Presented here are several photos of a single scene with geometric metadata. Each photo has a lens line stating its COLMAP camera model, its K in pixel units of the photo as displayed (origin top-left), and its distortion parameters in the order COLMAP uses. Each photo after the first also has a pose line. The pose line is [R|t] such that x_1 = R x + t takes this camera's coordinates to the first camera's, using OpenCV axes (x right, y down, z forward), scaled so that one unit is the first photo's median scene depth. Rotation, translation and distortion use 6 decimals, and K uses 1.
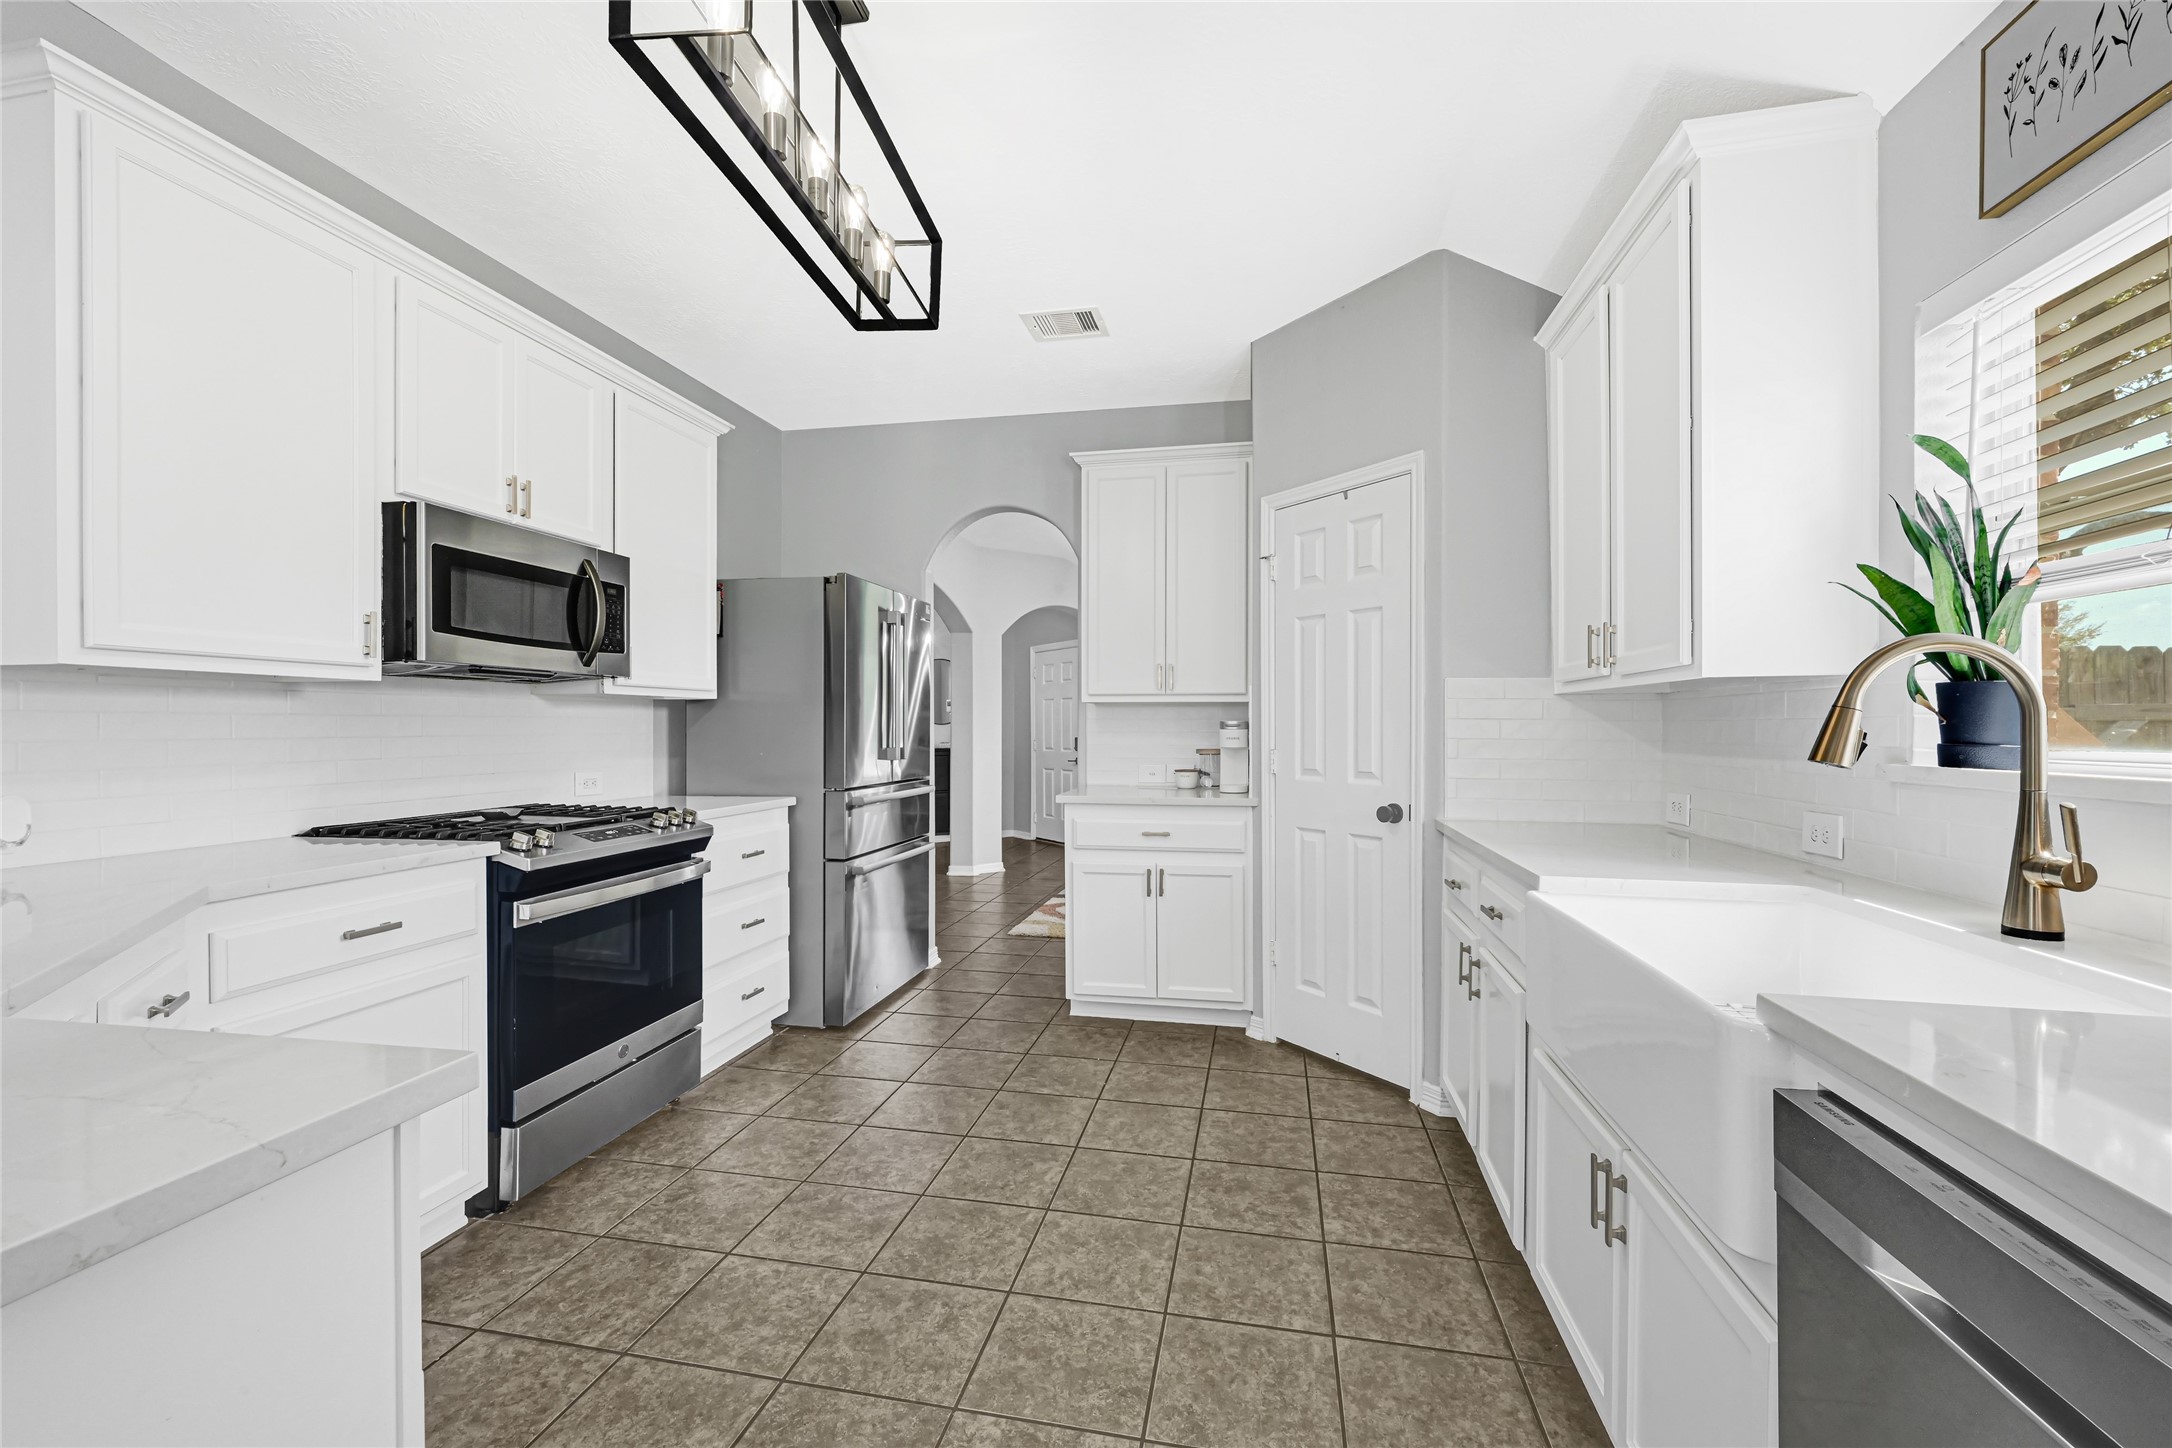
lens RADIAL K [[884.9, 0, 1083.6], [0, 884.9, 729.7], [0, 0, 1]] dist [0.000170, -0.000064]
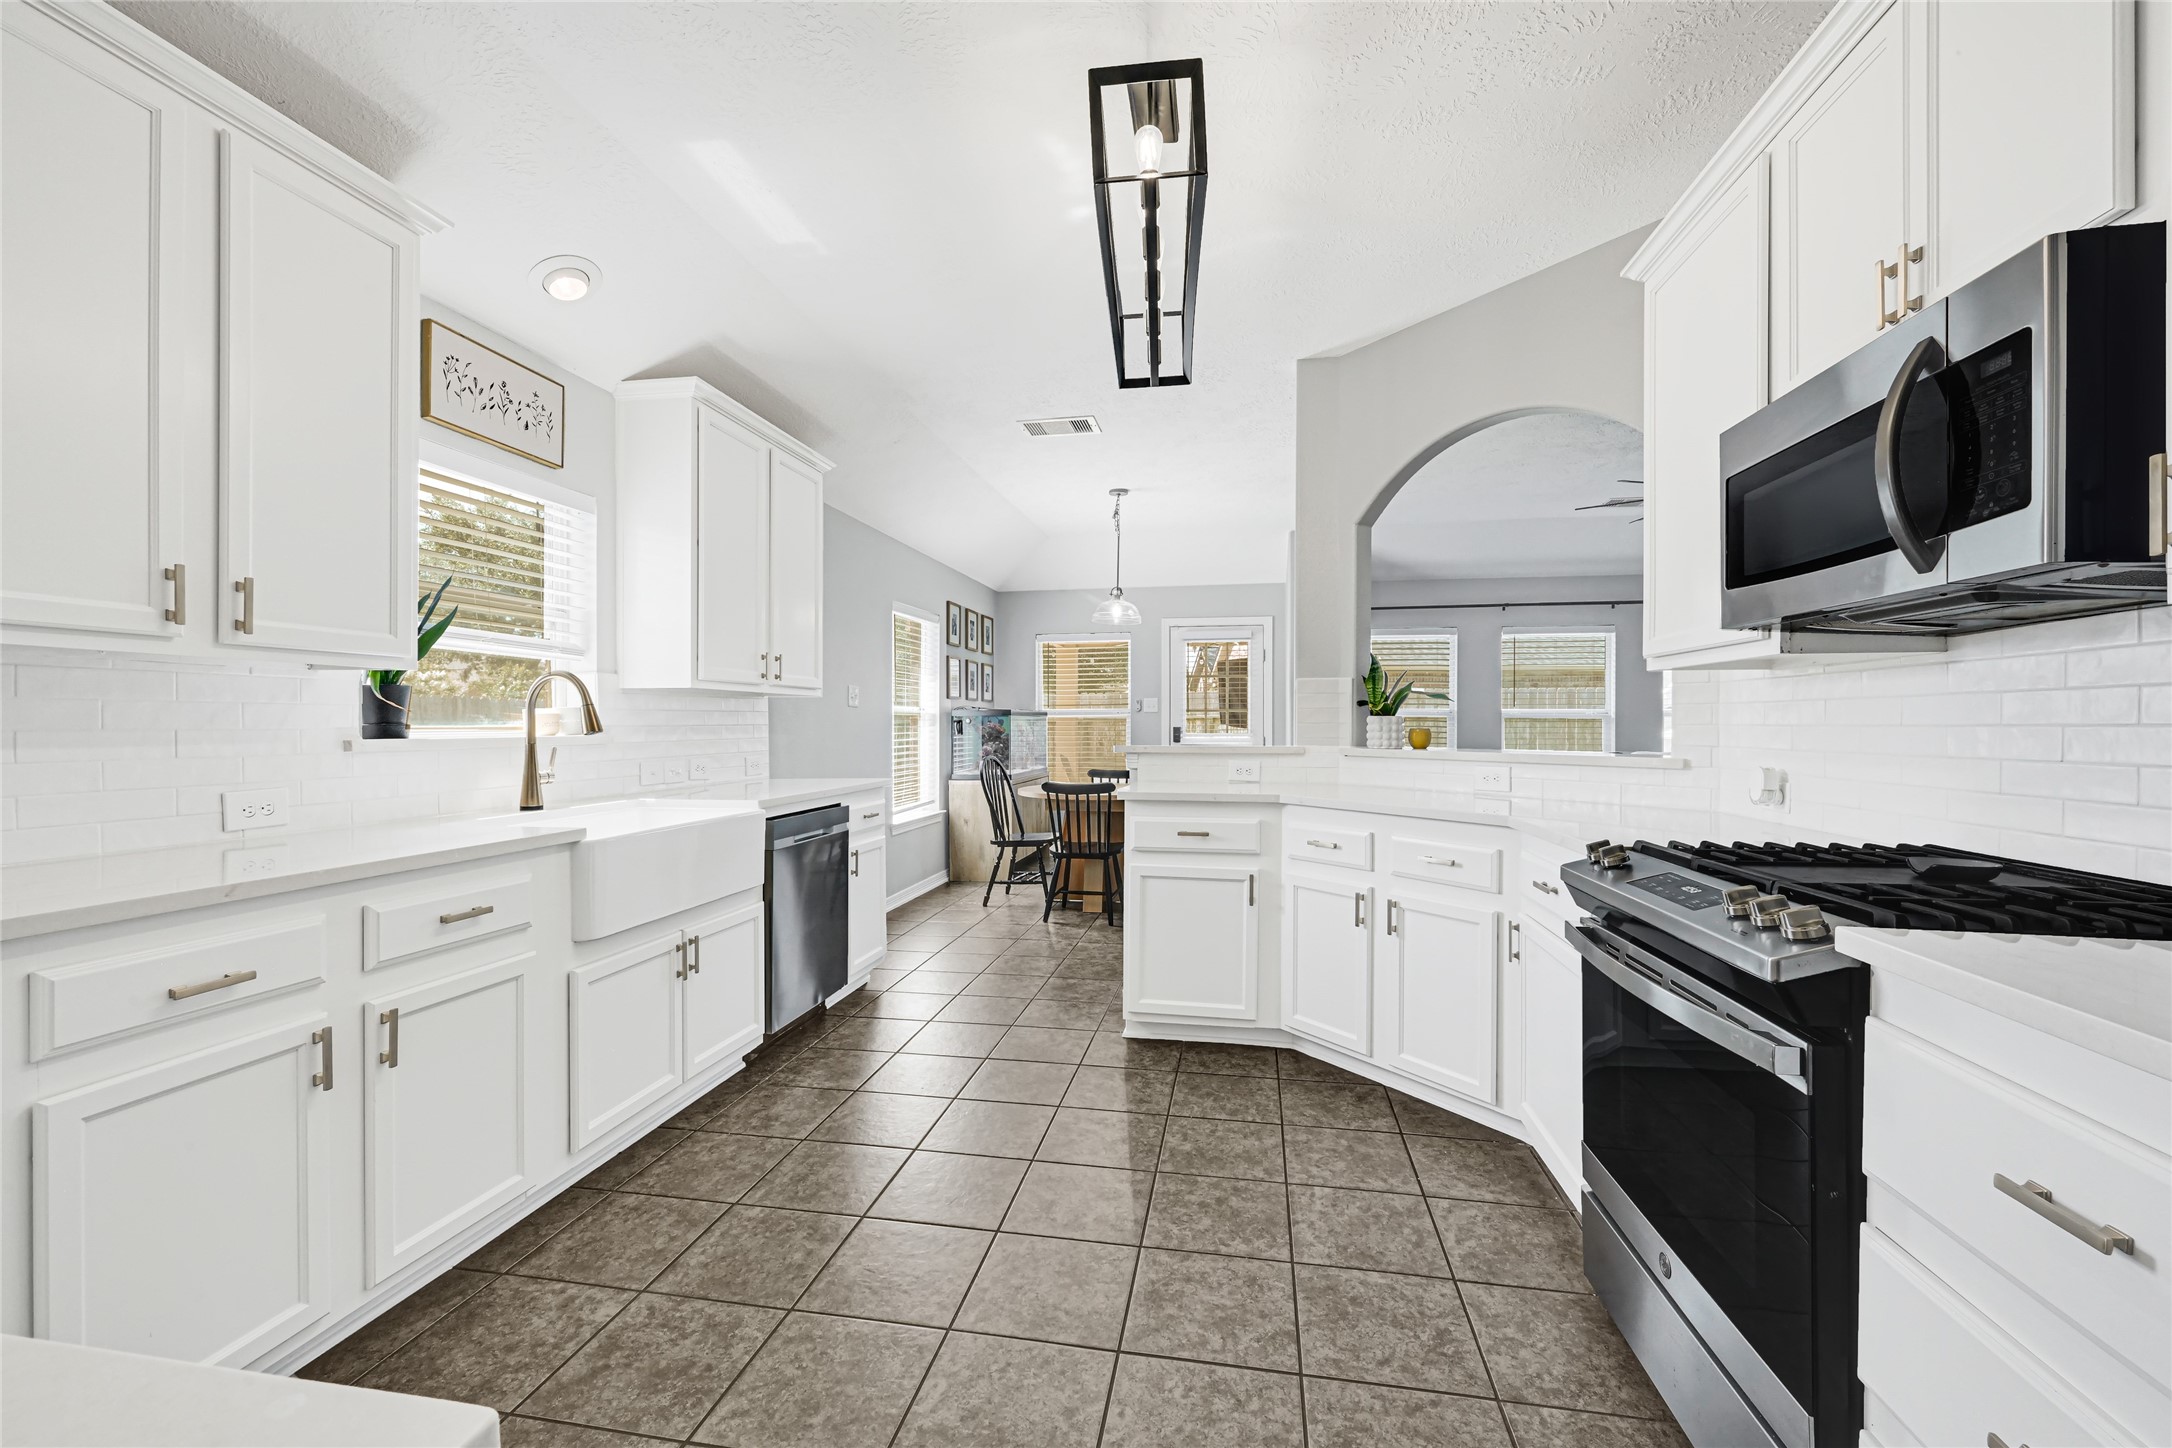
lens RADIAL K [[884.9, 0, 1091.5], [0, 884.9, 724.5], [0, 0, 1]] dist [0.000170, -0.000064]
pose [[-0.999612, -0.001576, -0.027818, -0.178071], [-0.001622, 0.999997, 0.001620, 0.010411], [0.027815, 0.001664, -0.999612, 2.214665]]
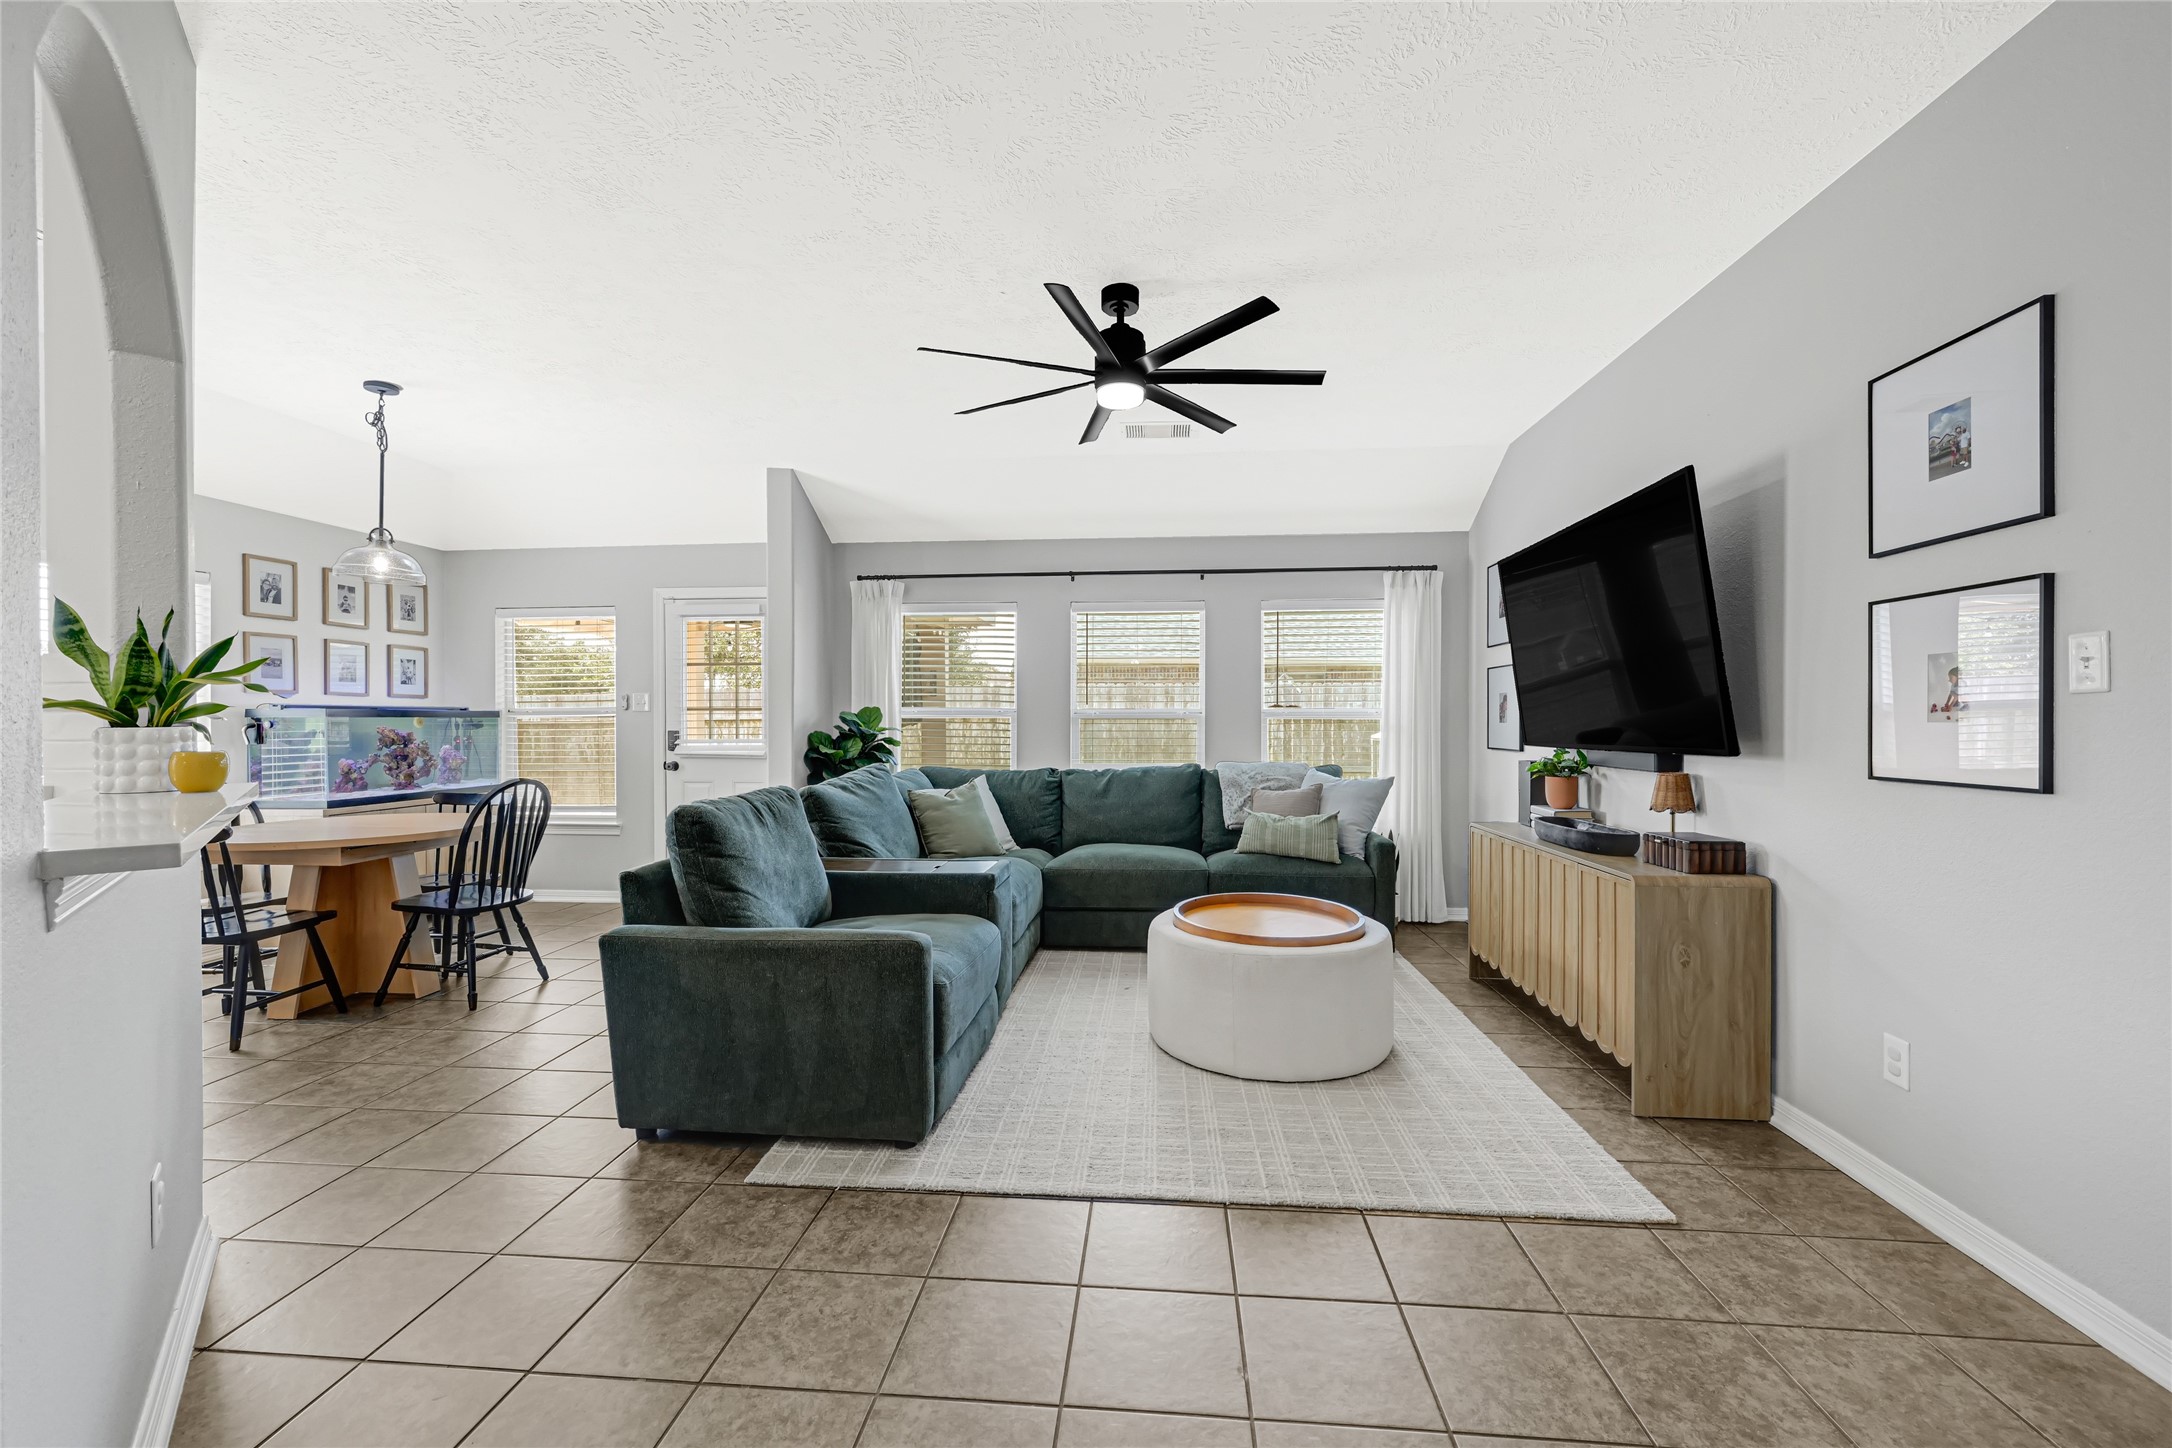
lens RADIAL K [[884.9, 0, 1087.6], [0, 884.9, 730.1], [0, 0, 1]] dist [0.000170, -0.000064]
pose [[-0.995487, -0.004960, -0.094771, -1.896997], [-0.006434, 0.999863, 0.015248, -0.031984], [0.094682, 0.015789, -0.995382, 1.342417]]
